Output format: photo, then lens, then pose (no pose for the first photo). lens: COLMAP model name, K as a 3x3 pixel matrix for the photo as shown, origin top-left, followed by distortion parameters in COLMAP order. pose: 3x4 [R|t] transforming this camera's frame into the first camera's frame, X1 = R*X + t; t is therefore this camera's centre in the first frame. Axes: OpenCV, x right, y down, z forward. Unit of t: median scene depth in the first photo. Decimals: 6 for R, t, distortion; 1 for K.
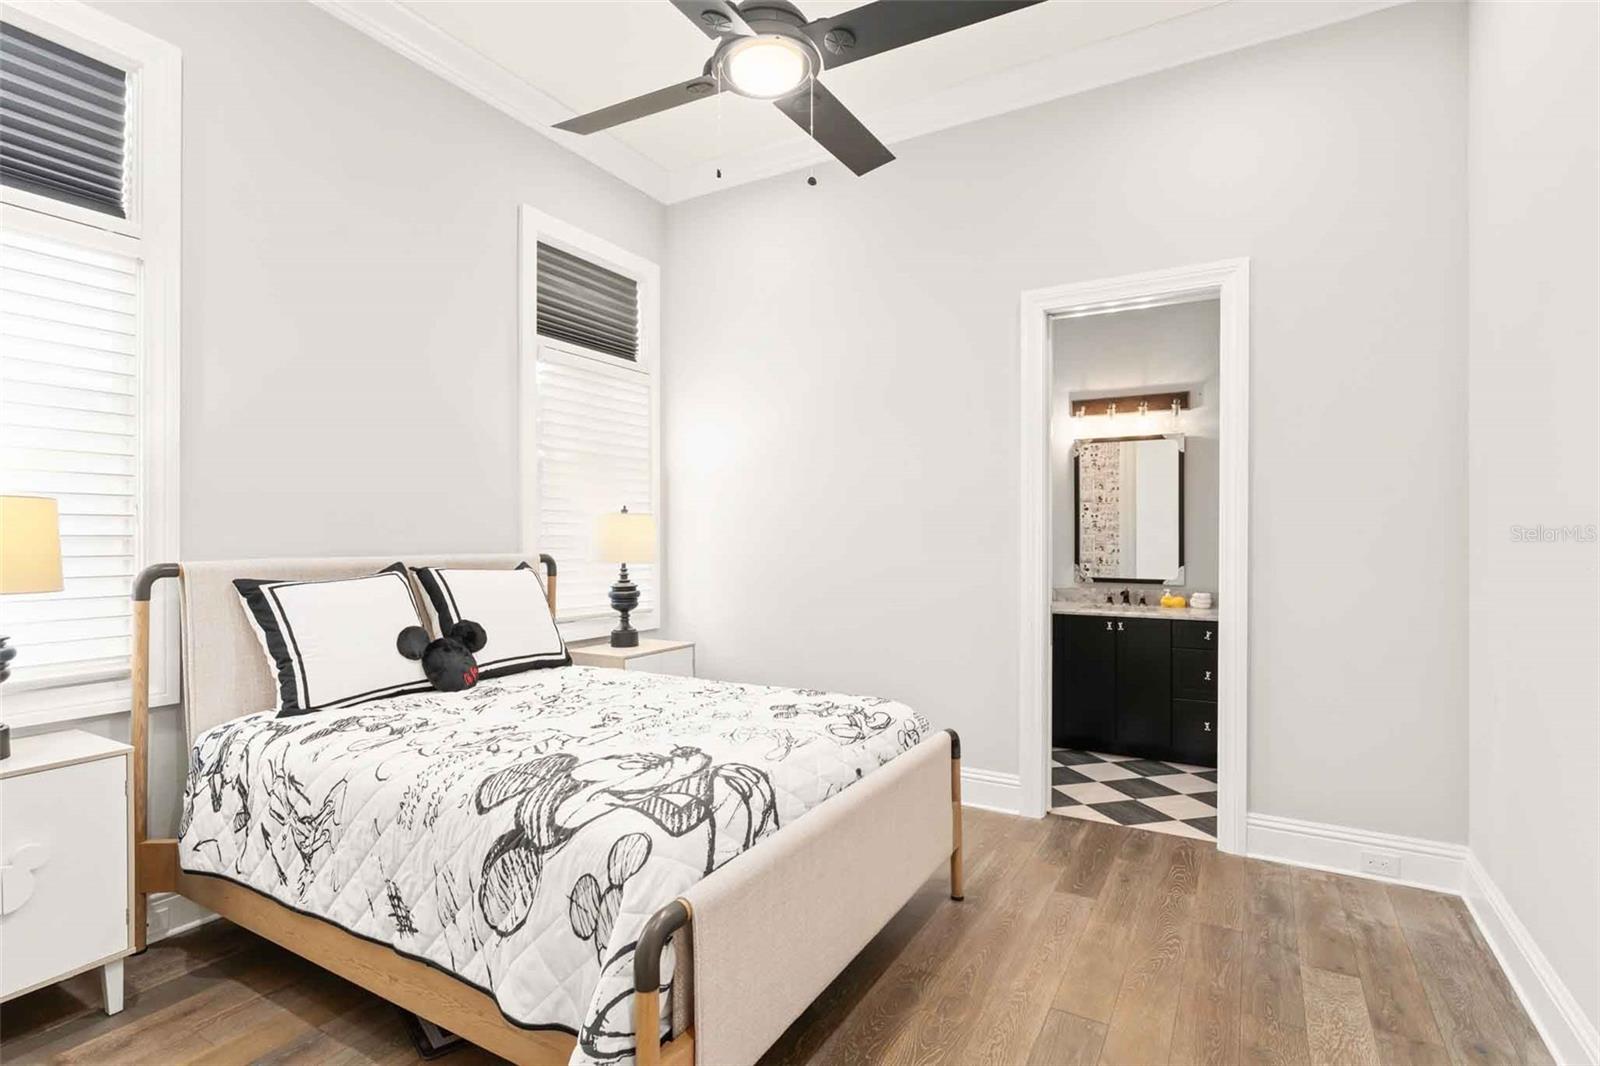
lens RADIAL K [[780.0, 0, 799.5], [0, 780.0, 541.7], [0, 0, 1]] dist [0.001694, 0.000084]
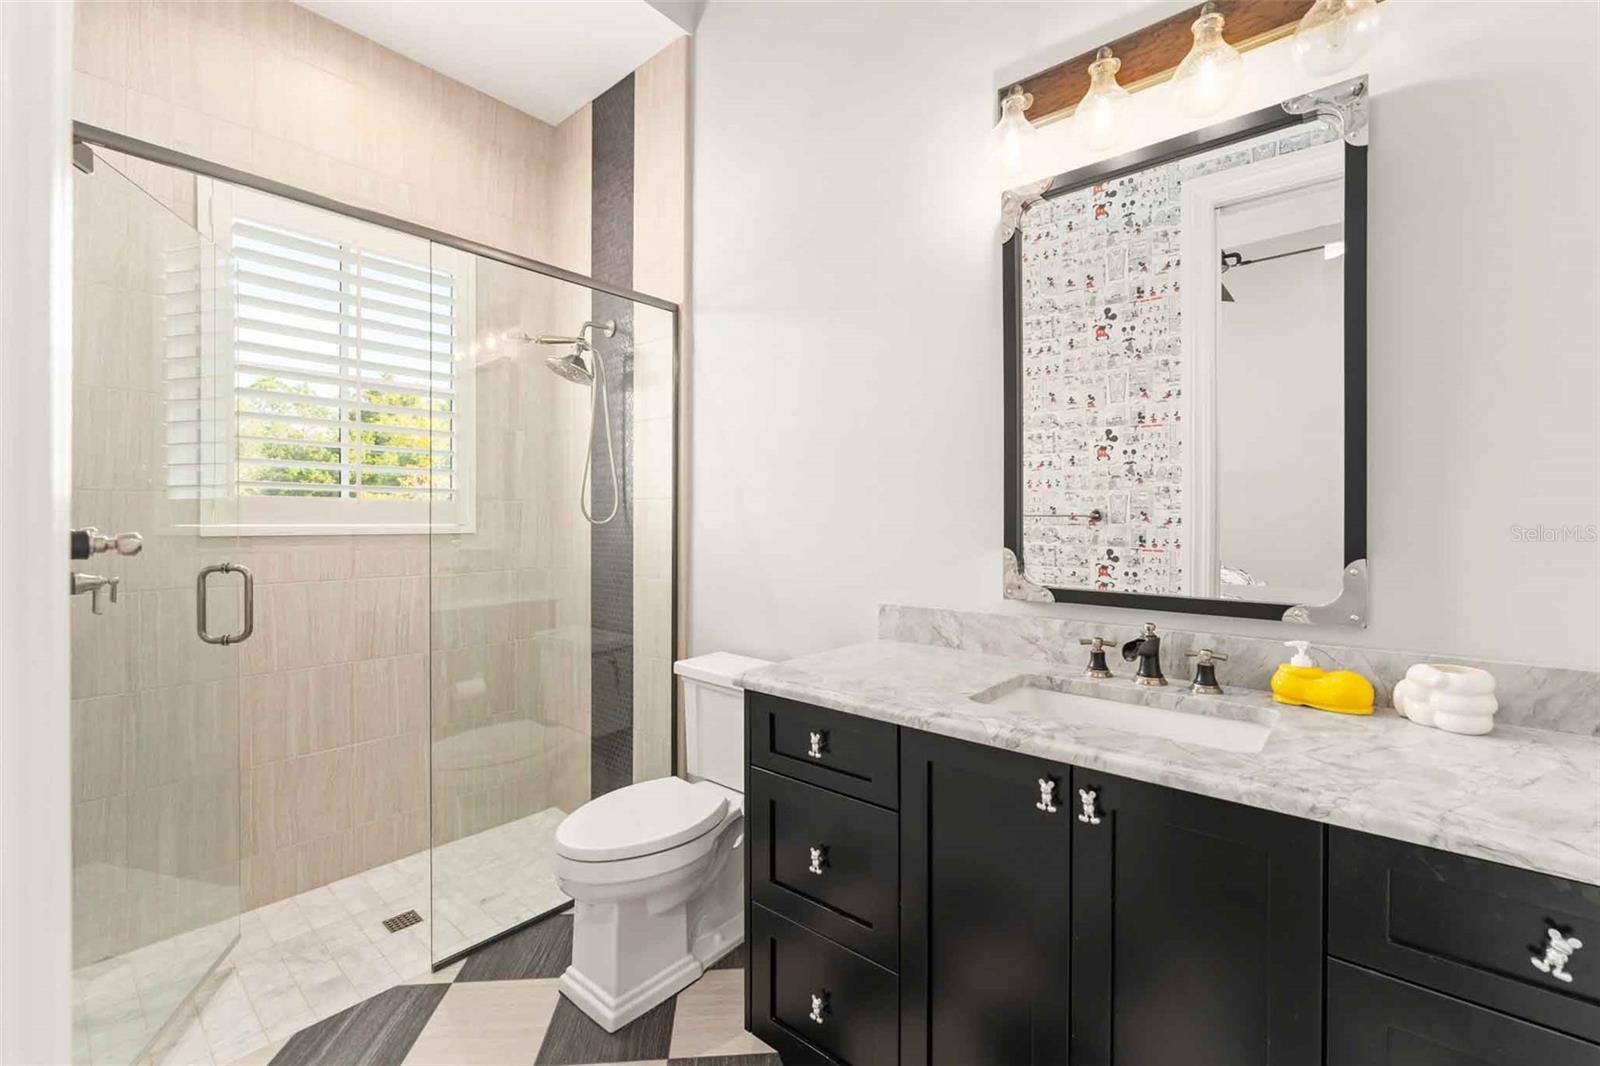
lens RADIAL K [[682.0, 0, 800.9], [0, 682.0, 521.3], [0, 0, 1]] dist [-0.005355, -0.000622]
pose [[0.984256, 0.004811, -0.176683, 0.330618], [-0.005916, 0.999966, -0.005733, 0.020050], [0.176650, 0.006688, 0.984251, 0.712086]]
